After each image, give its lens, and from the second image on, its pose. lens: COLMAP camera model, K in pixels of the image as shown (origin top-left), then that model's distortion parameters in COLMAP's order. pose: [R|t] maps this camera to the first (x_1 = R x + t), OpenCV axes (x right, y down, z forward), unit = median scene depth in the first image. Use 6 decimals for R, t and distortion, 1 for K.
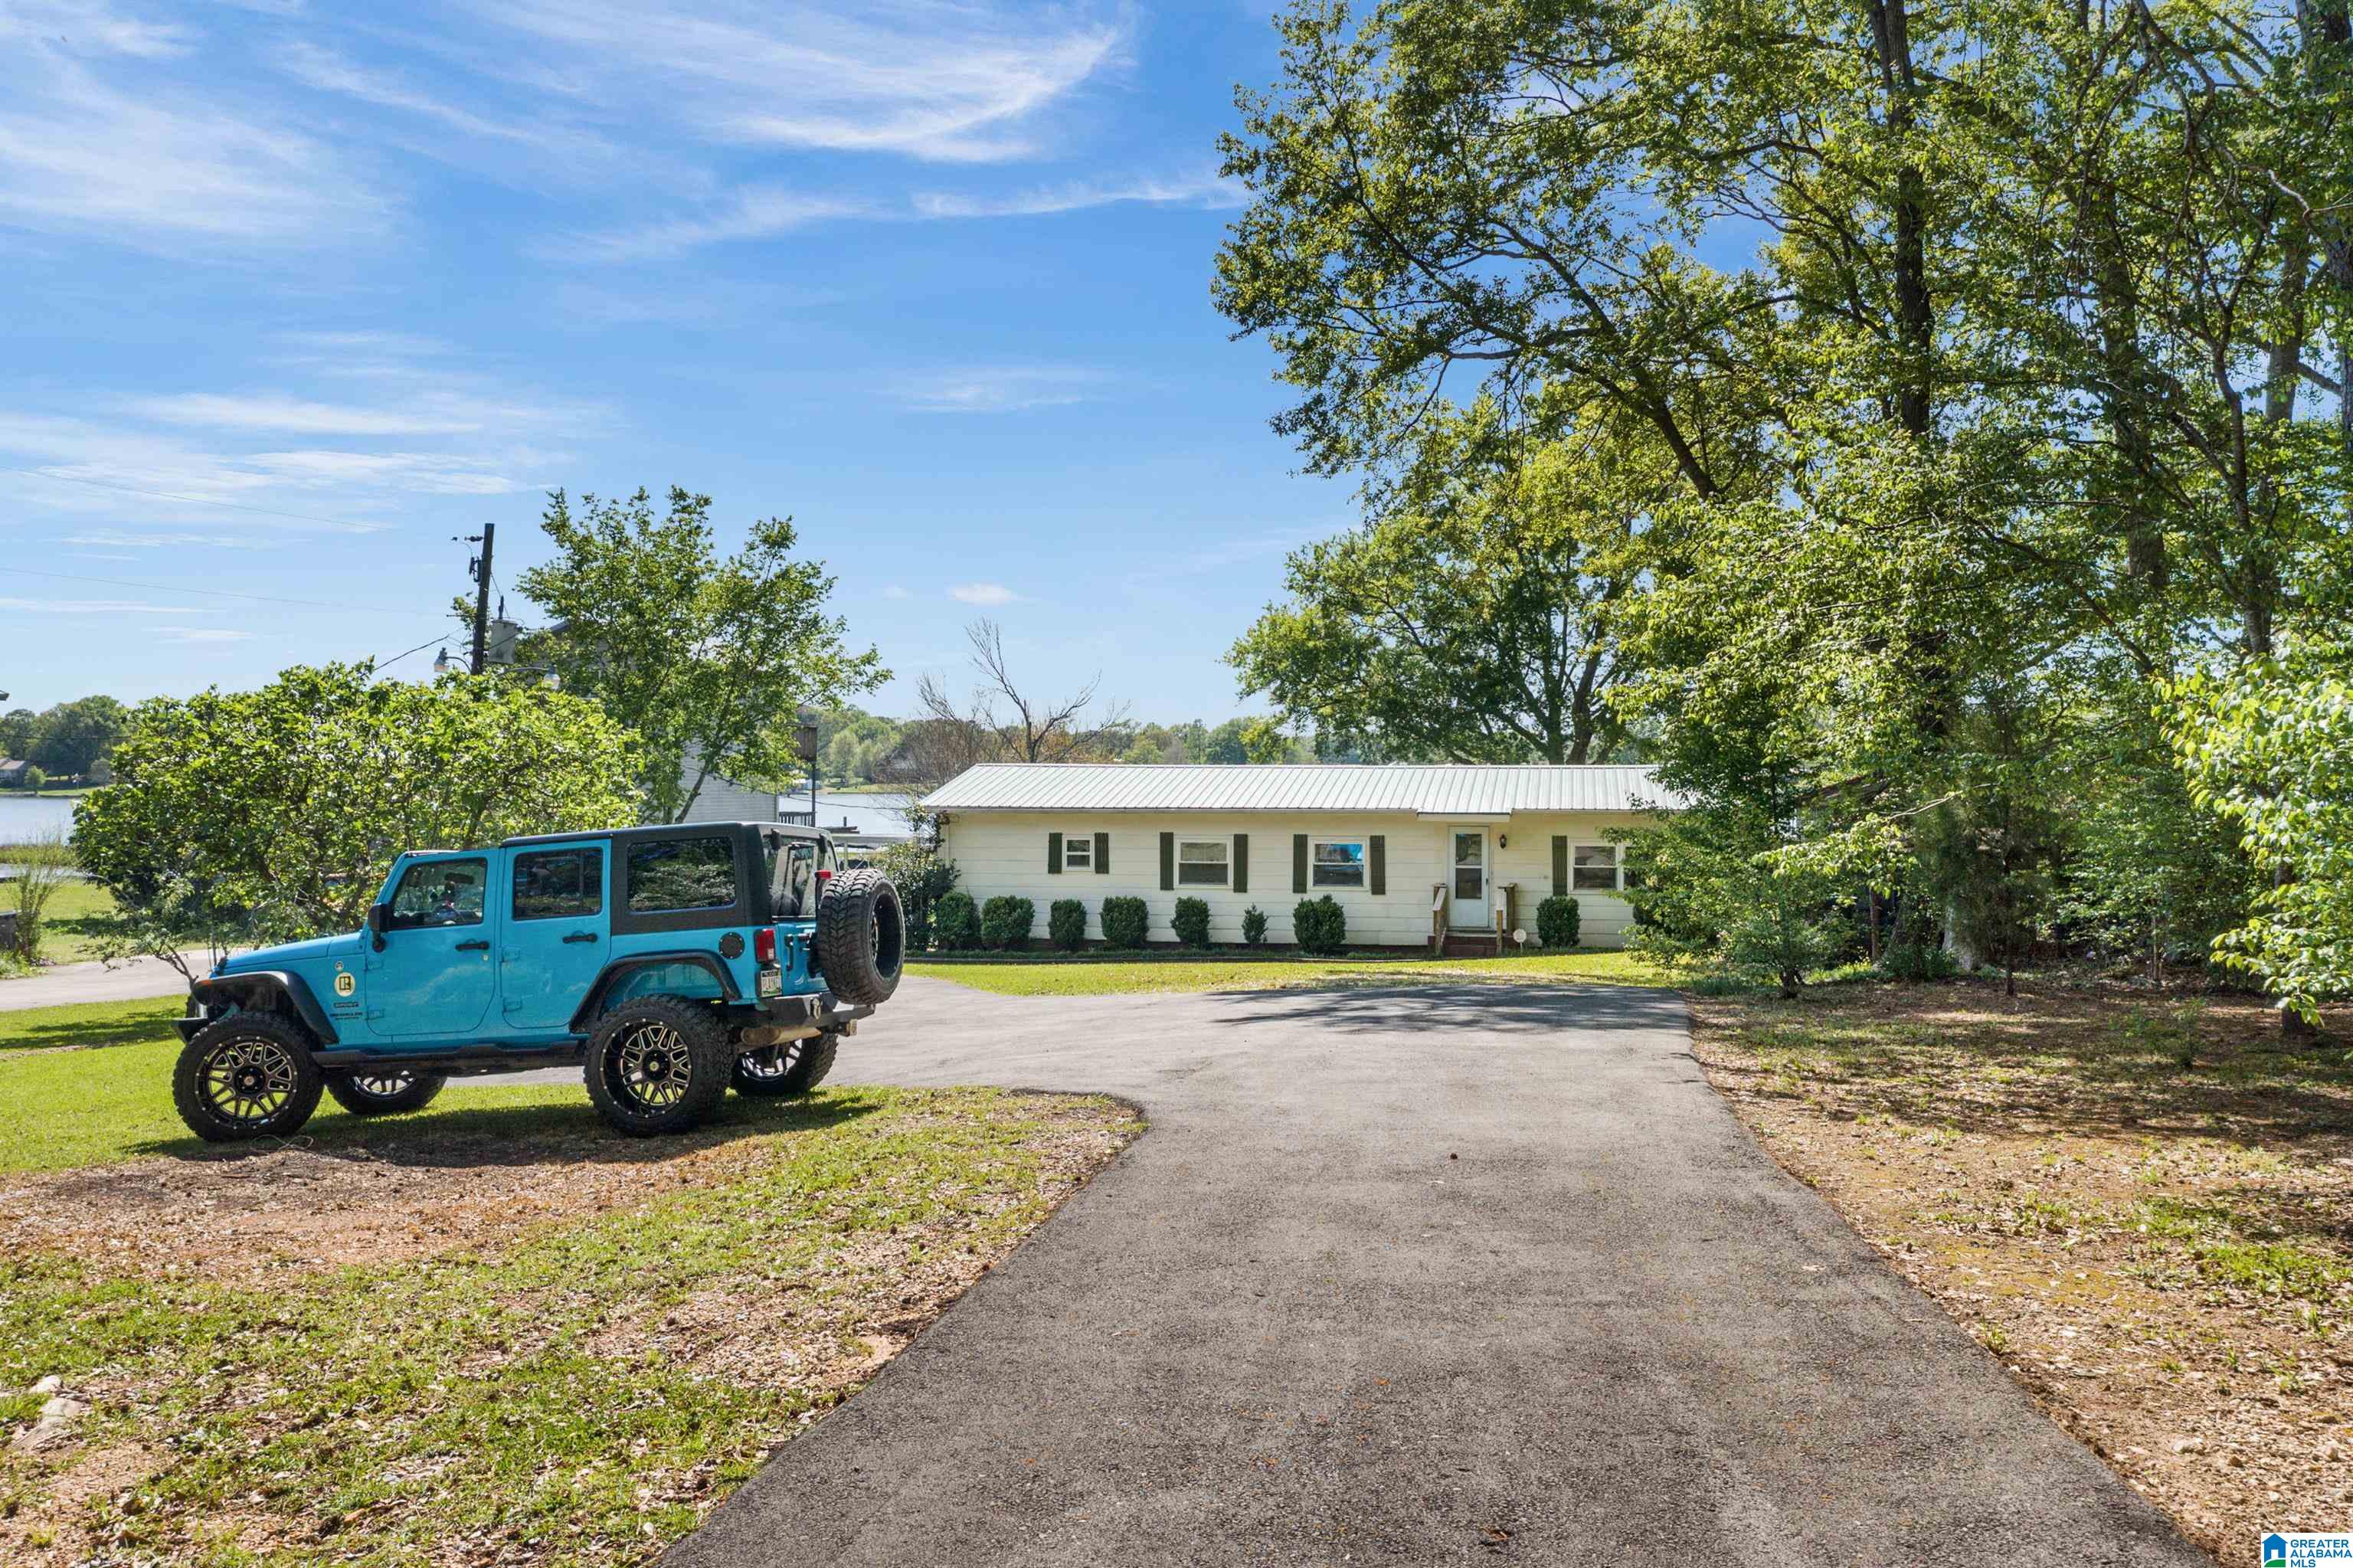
lens RADIAL K [[1855.3, 0, 1176.5], [0, 1855.3, 784.0], [0, 0, 1]] dist [-0.021993, 0.002759]
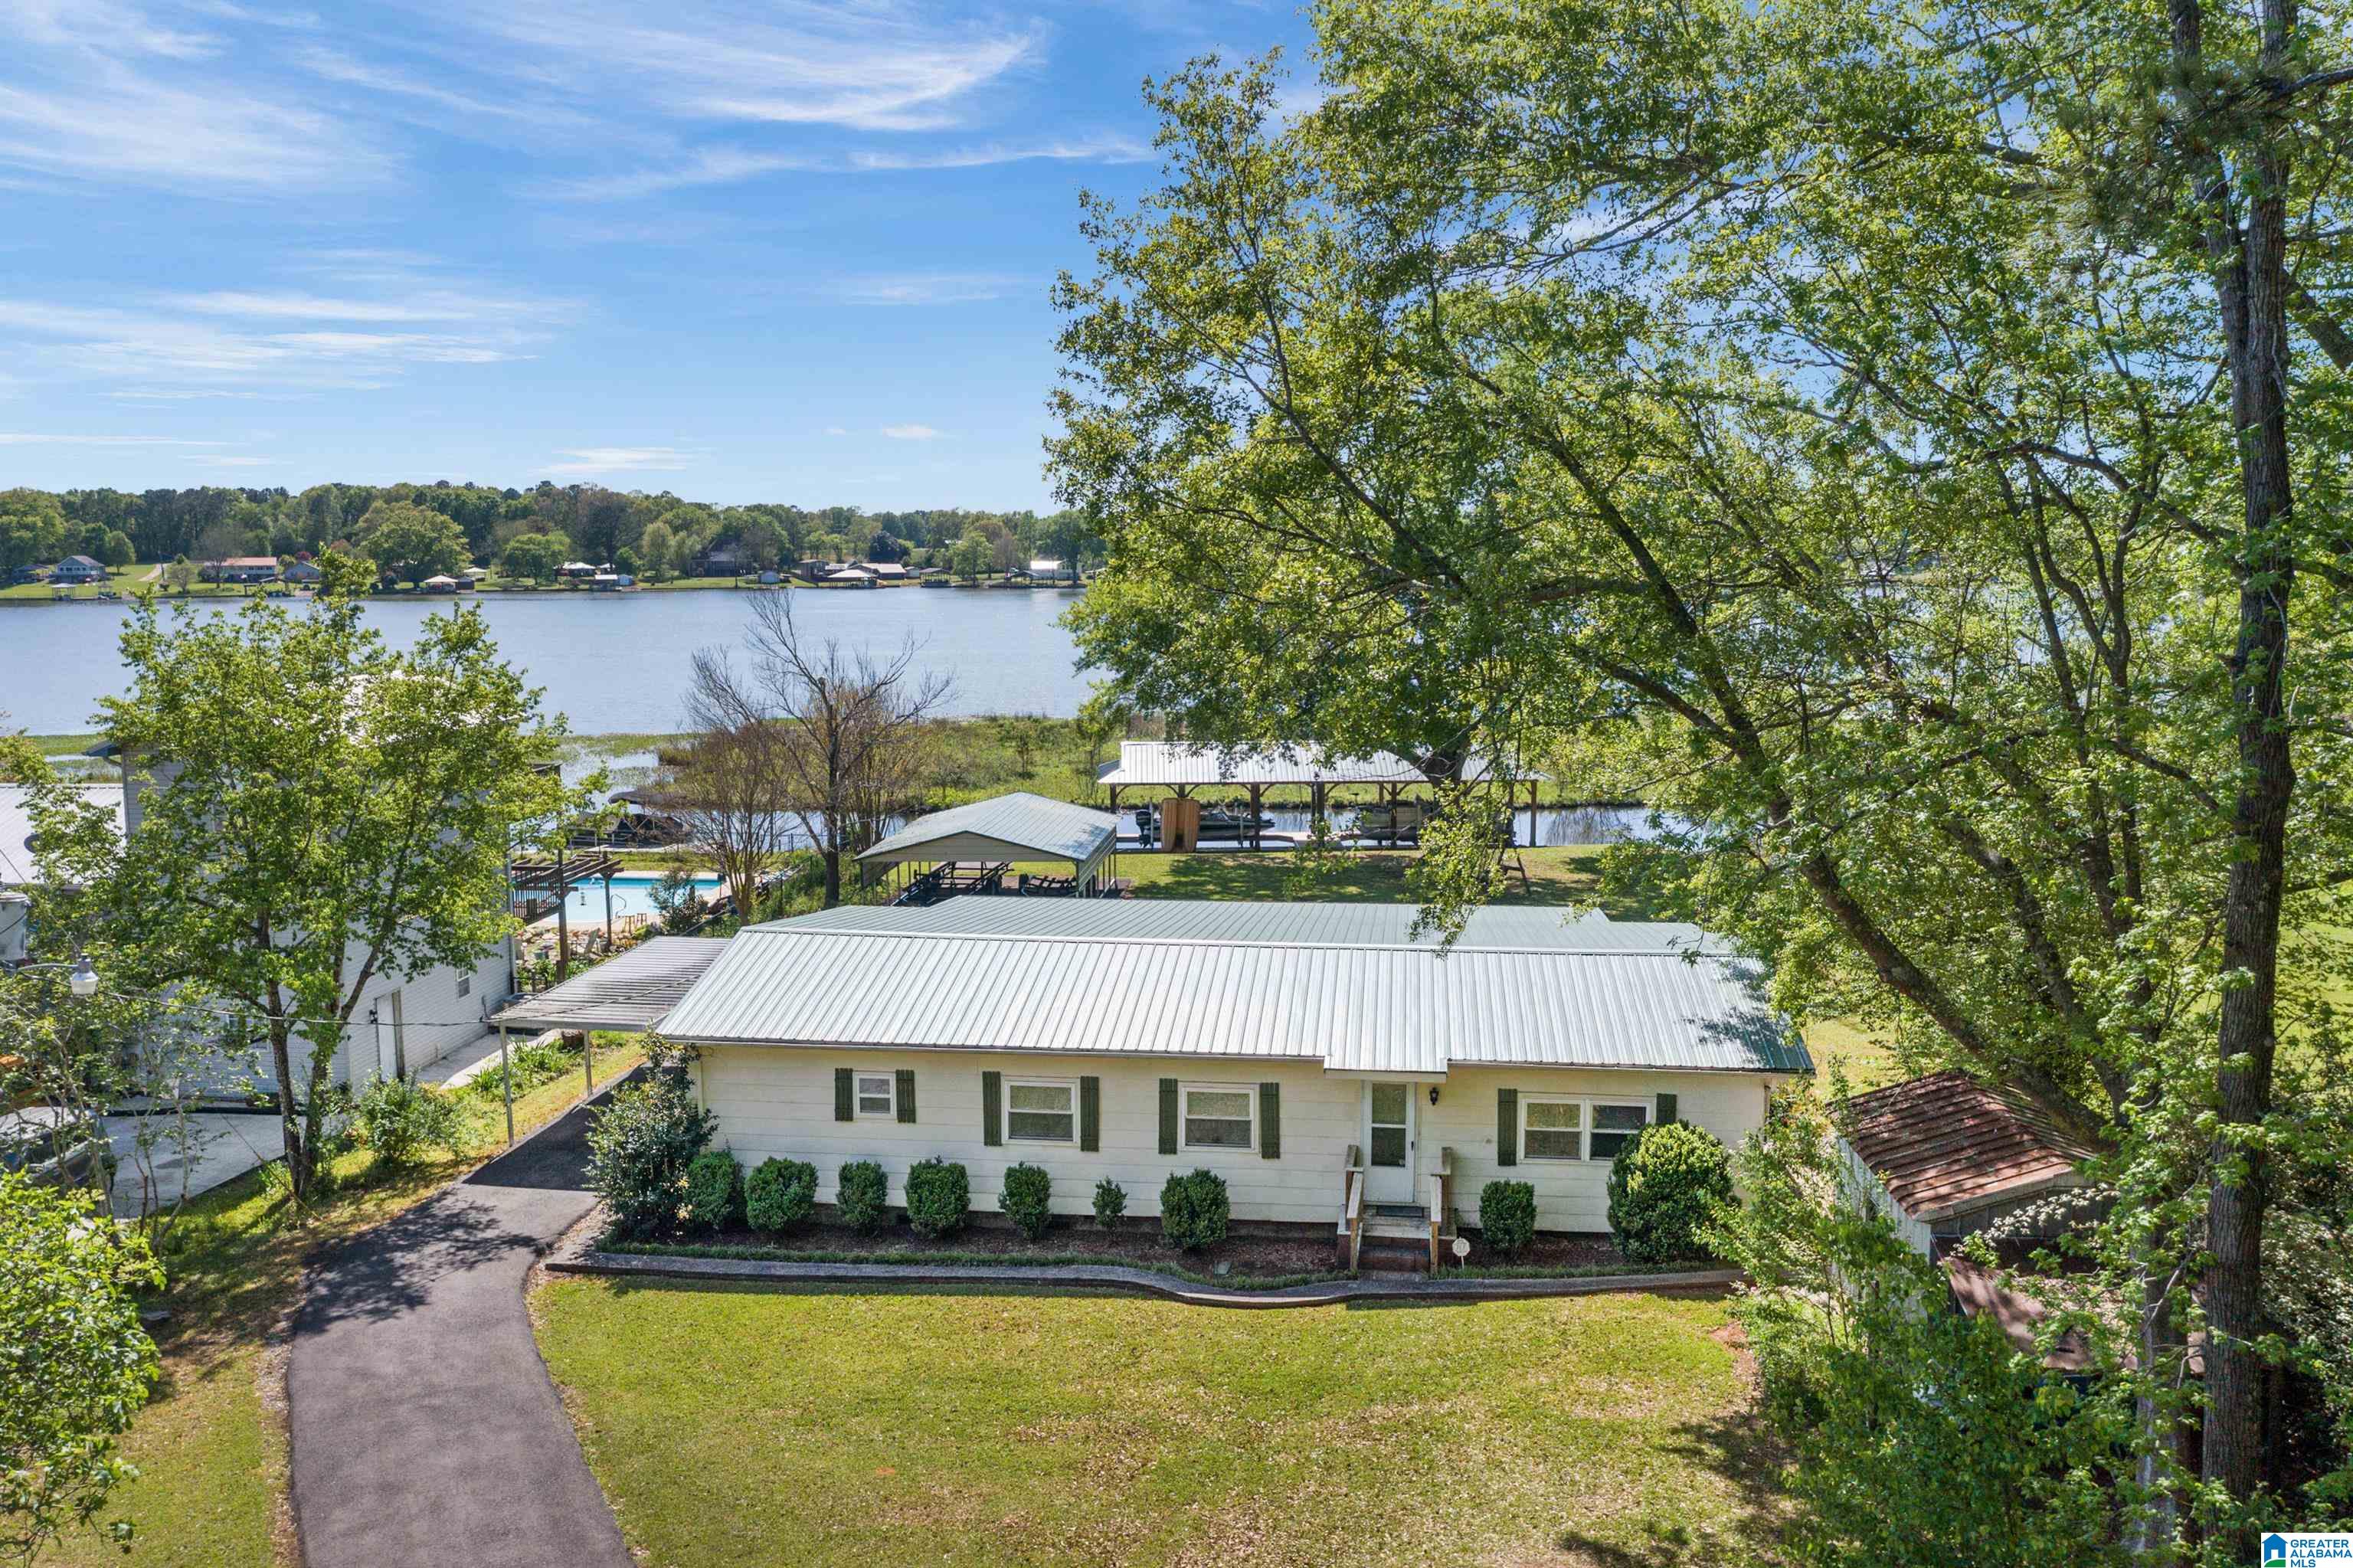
lens RADIAL K [[1855.3, 0, 1176.5], [0, 1855.3, 784.0], [0, 0, 1]] dist [-0.021993, 0.002759]
pose [[0.995910, -0.014366, 0.089200, 0.004048], [0.003277, 0.992371, 0.123243, -0.182069], [-0.090290, -0.122446, 0.988360, 0.258864]]
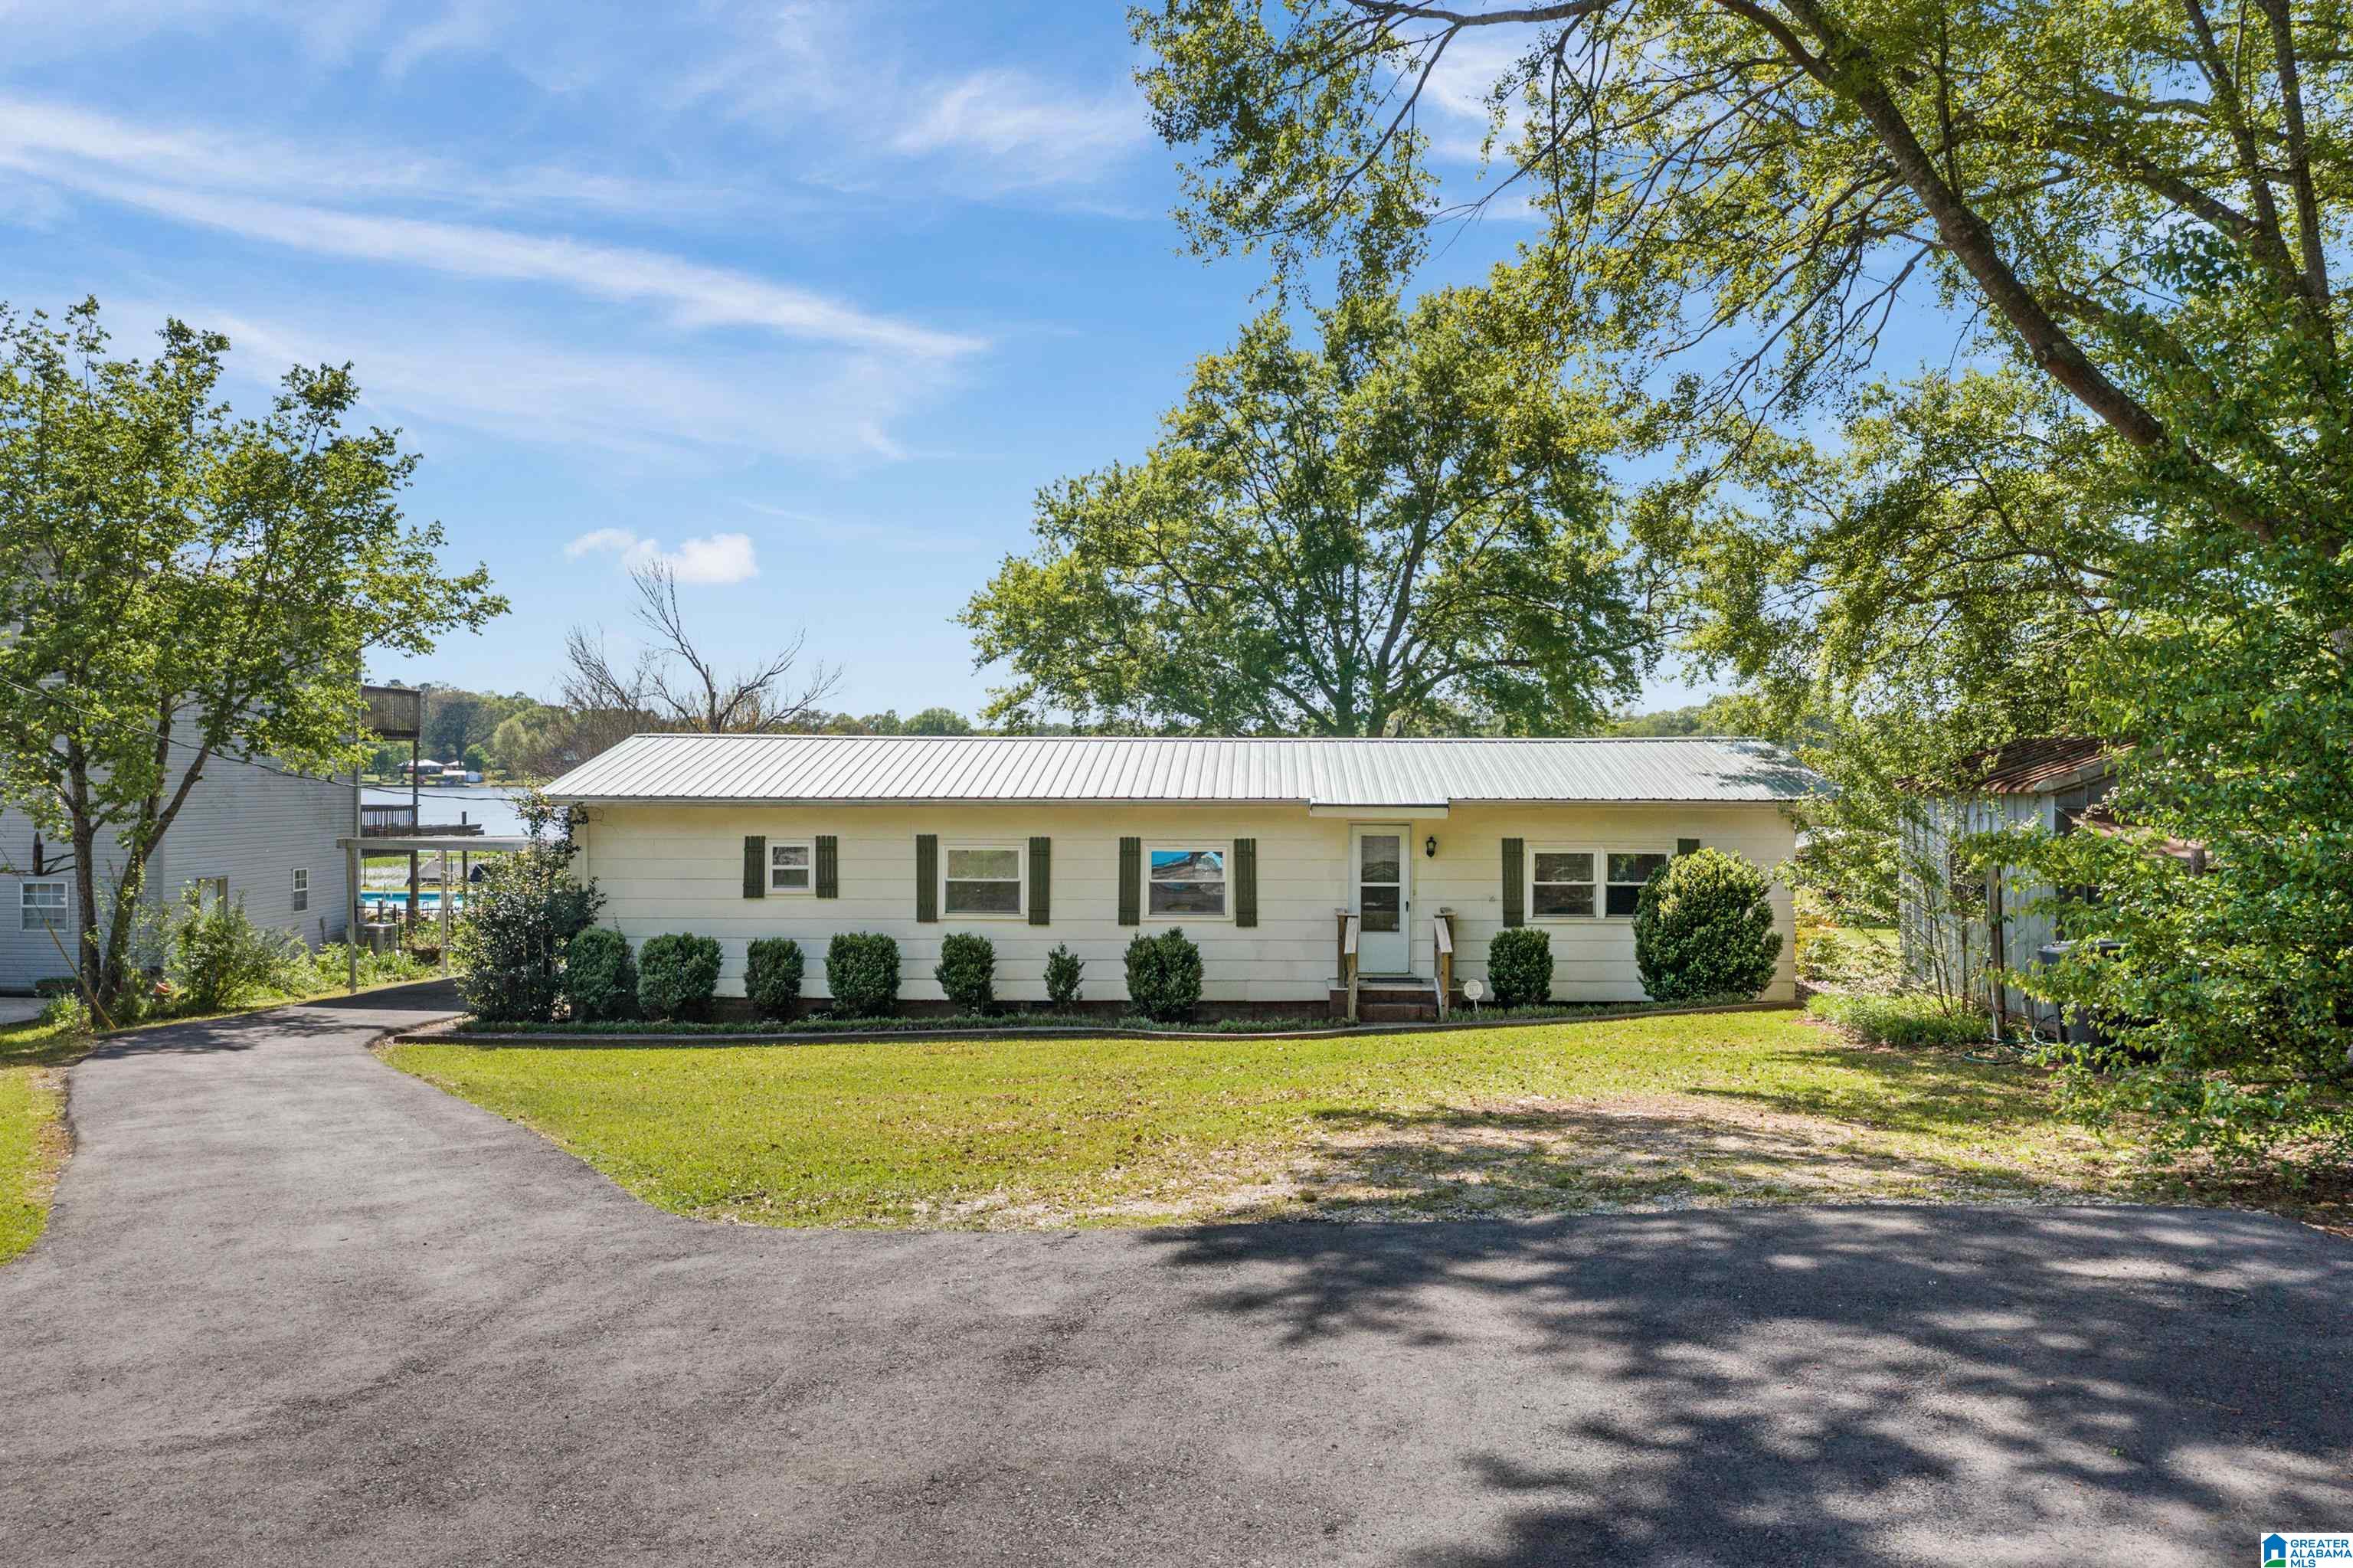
lens RADIAL K [[1855.3, 0, 1176.5], [0, 1855.3, 784.0], [0, 0, 1]] dist [-0.021993, 0.002759]
pose [[0.986152, 0.000745, 0.165843, -0.027040], [-0.001308, 0.999994, 0.003286, 0.005549], [-0.165840, -0.003457, 0.986147, 0.330471]]
